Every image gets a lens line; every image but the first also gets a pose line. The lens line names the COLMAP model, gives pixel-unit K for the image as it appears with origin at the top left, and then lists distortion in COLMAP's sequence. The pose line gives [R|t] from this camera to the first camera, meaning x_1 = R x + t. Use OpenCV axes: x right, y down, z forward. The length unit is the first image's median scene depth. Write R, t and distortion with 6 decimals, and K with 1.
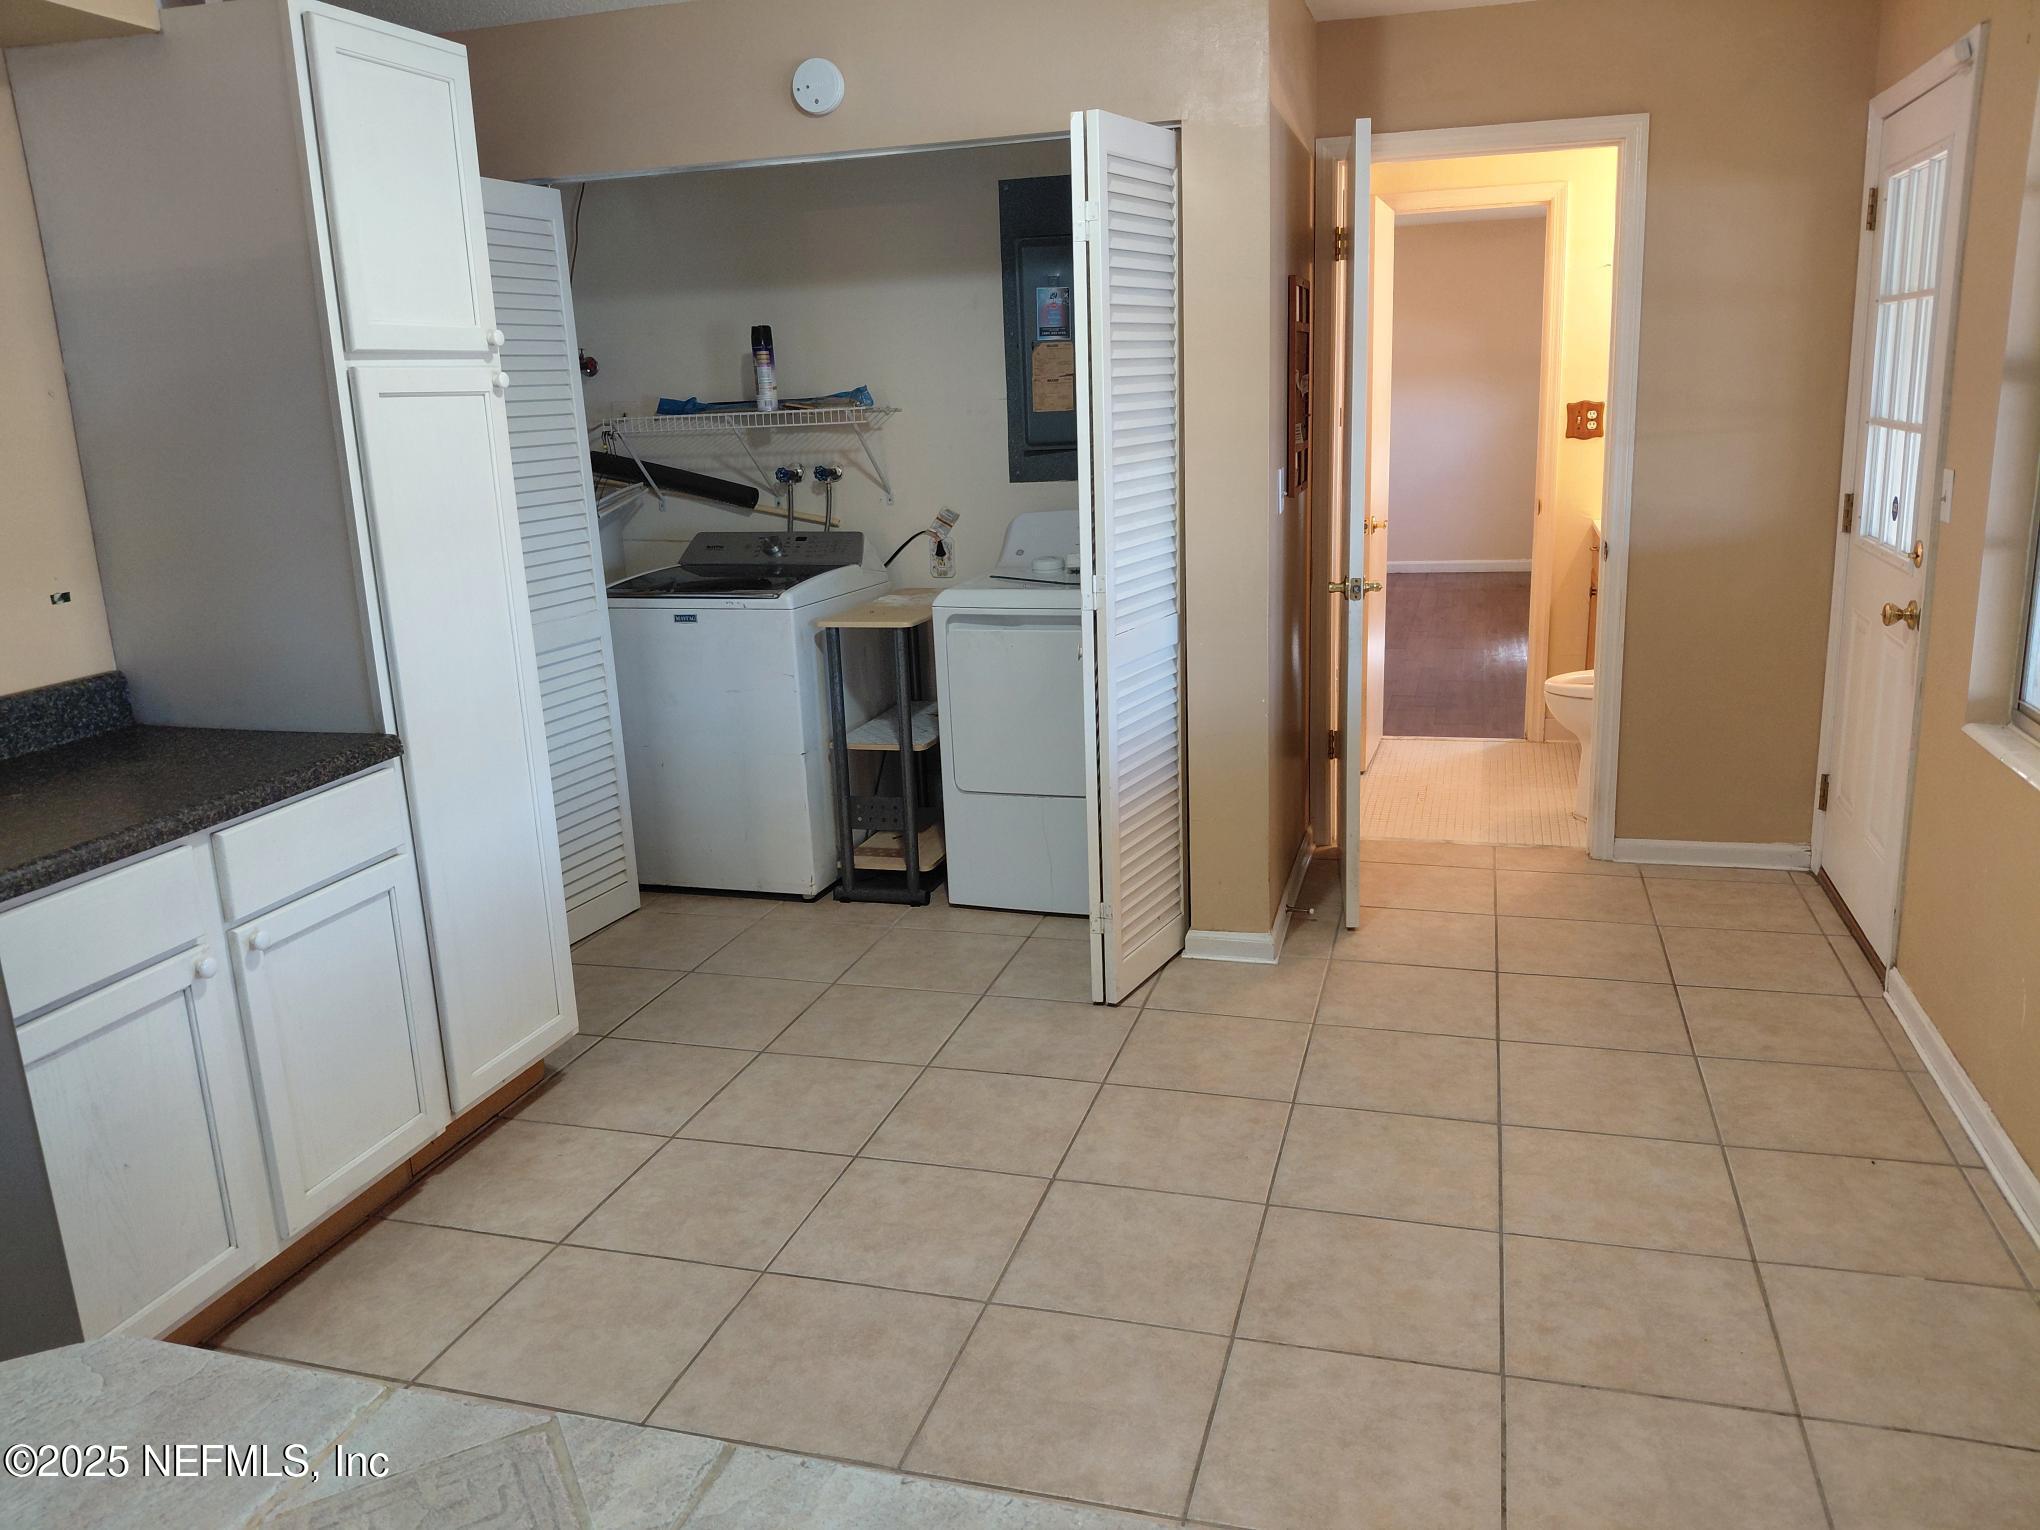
lens RADIAL K [[1522.4, 0, 1020.0], [0, 1522.4, 765.0], [0, 0, 1]] dist [0.097526, -0.184421]
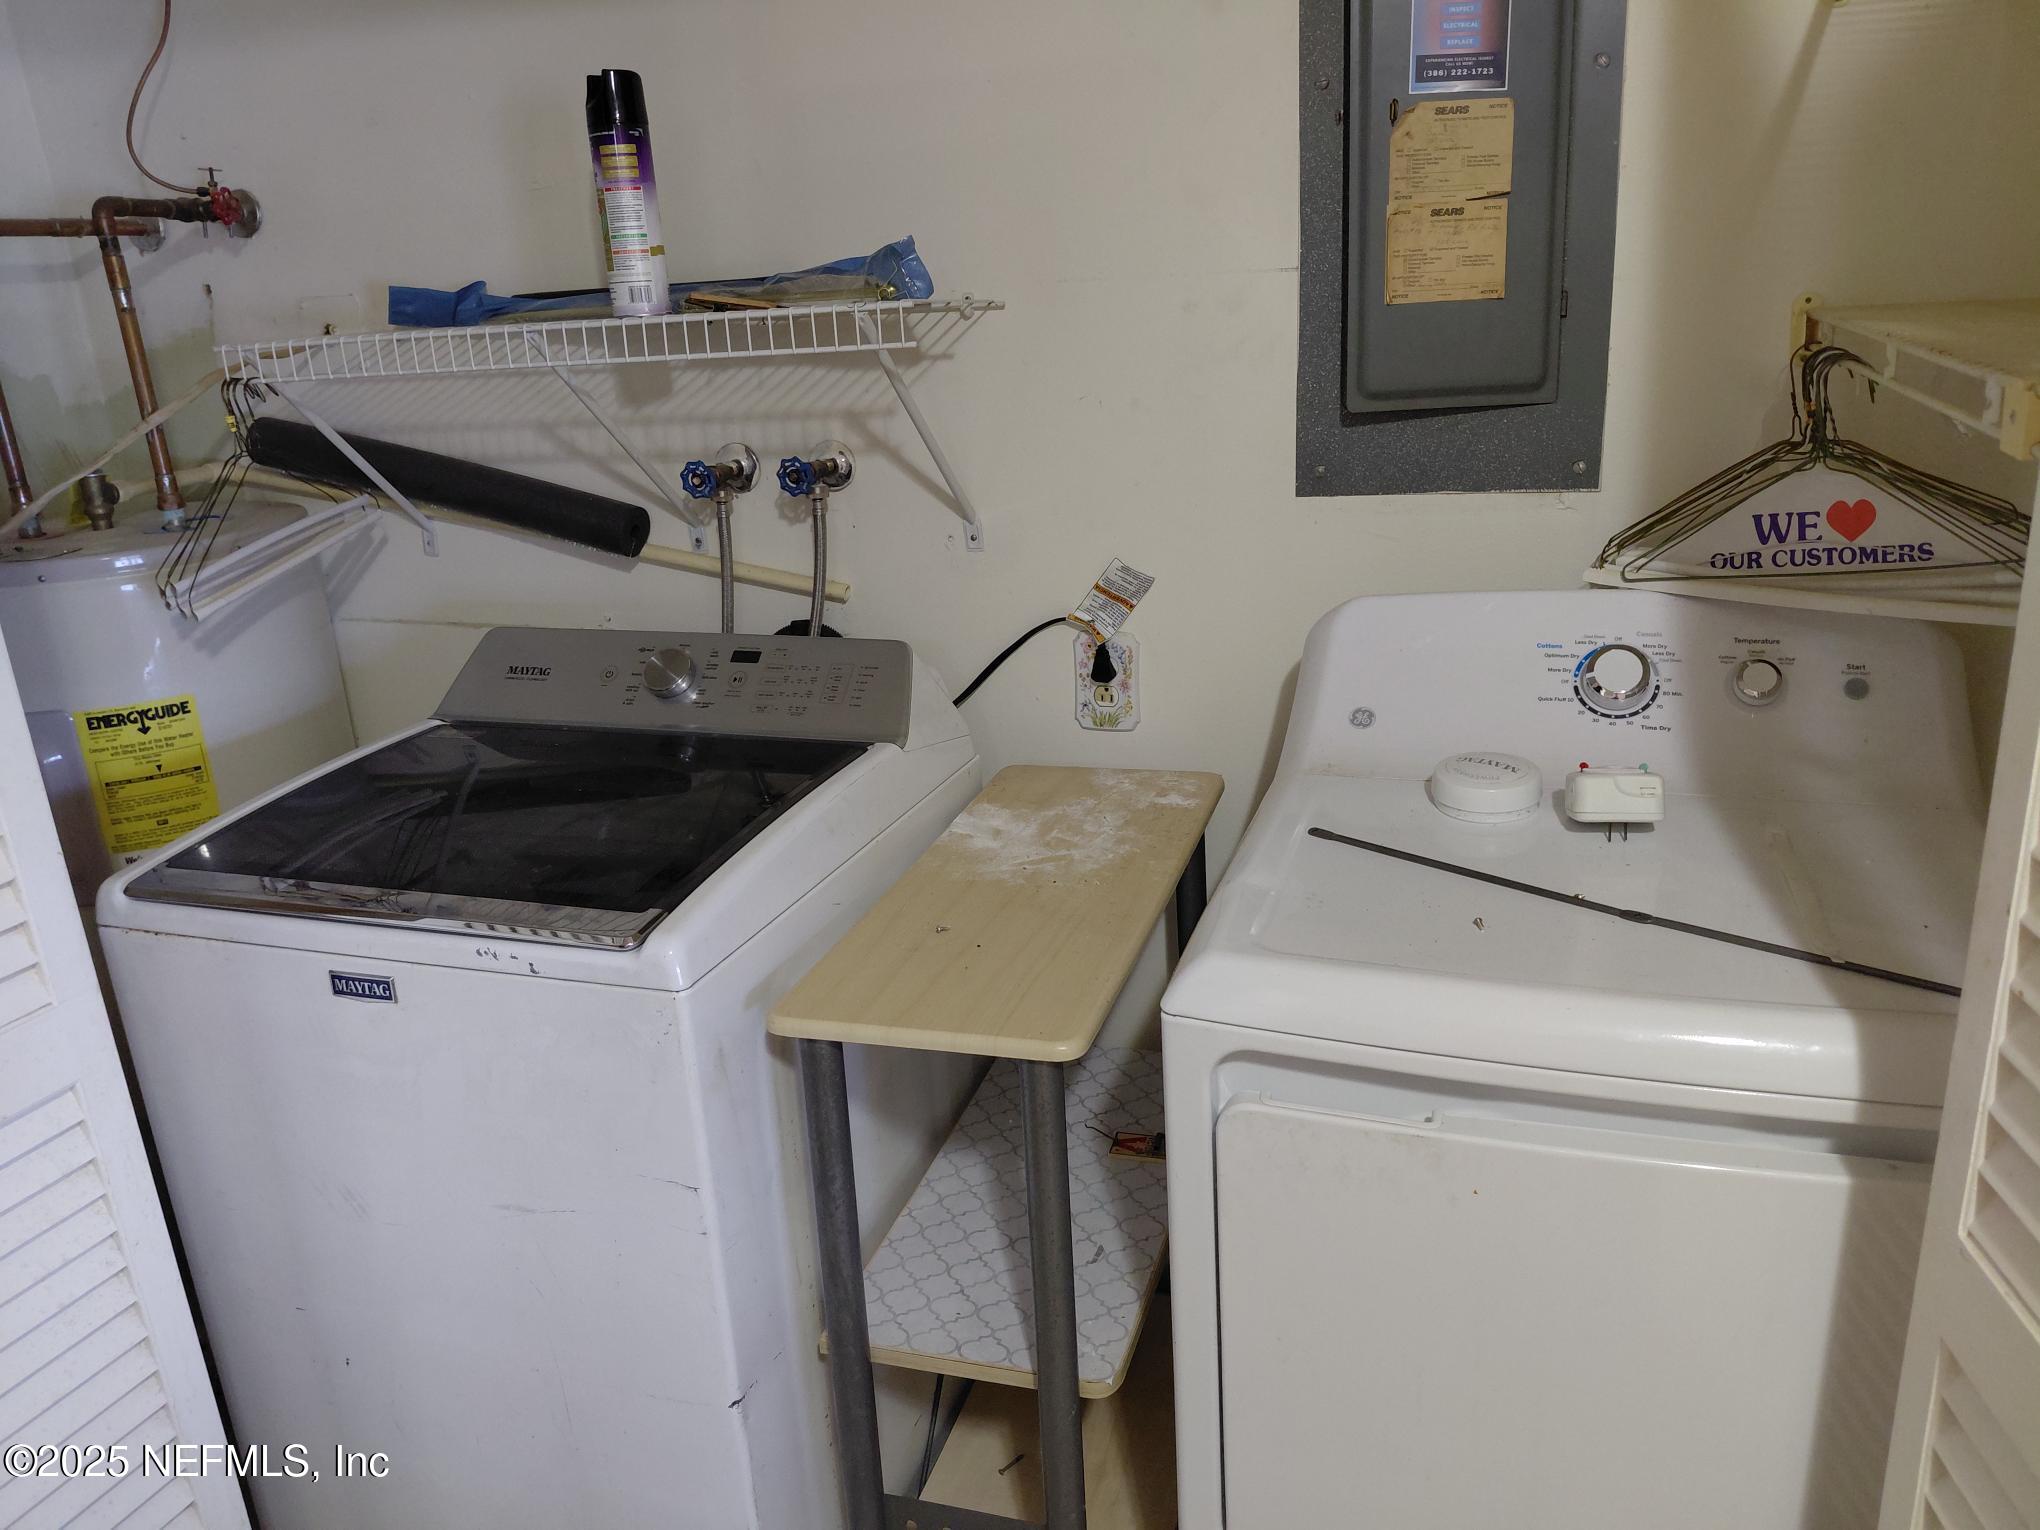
lens RADIAL K [[1522.4, 0, 1020.0], [0, 1522.4, 765.0], [0, 0, 1]] dist [0.097526, -0.184421]
pose [[0.999775, -0.010984, -0.018156, -0.066830], [0.012243, 0.997418, 0.070766, -0.143787], [0.017332, -0.070973, 0.997328, 0.606235]]
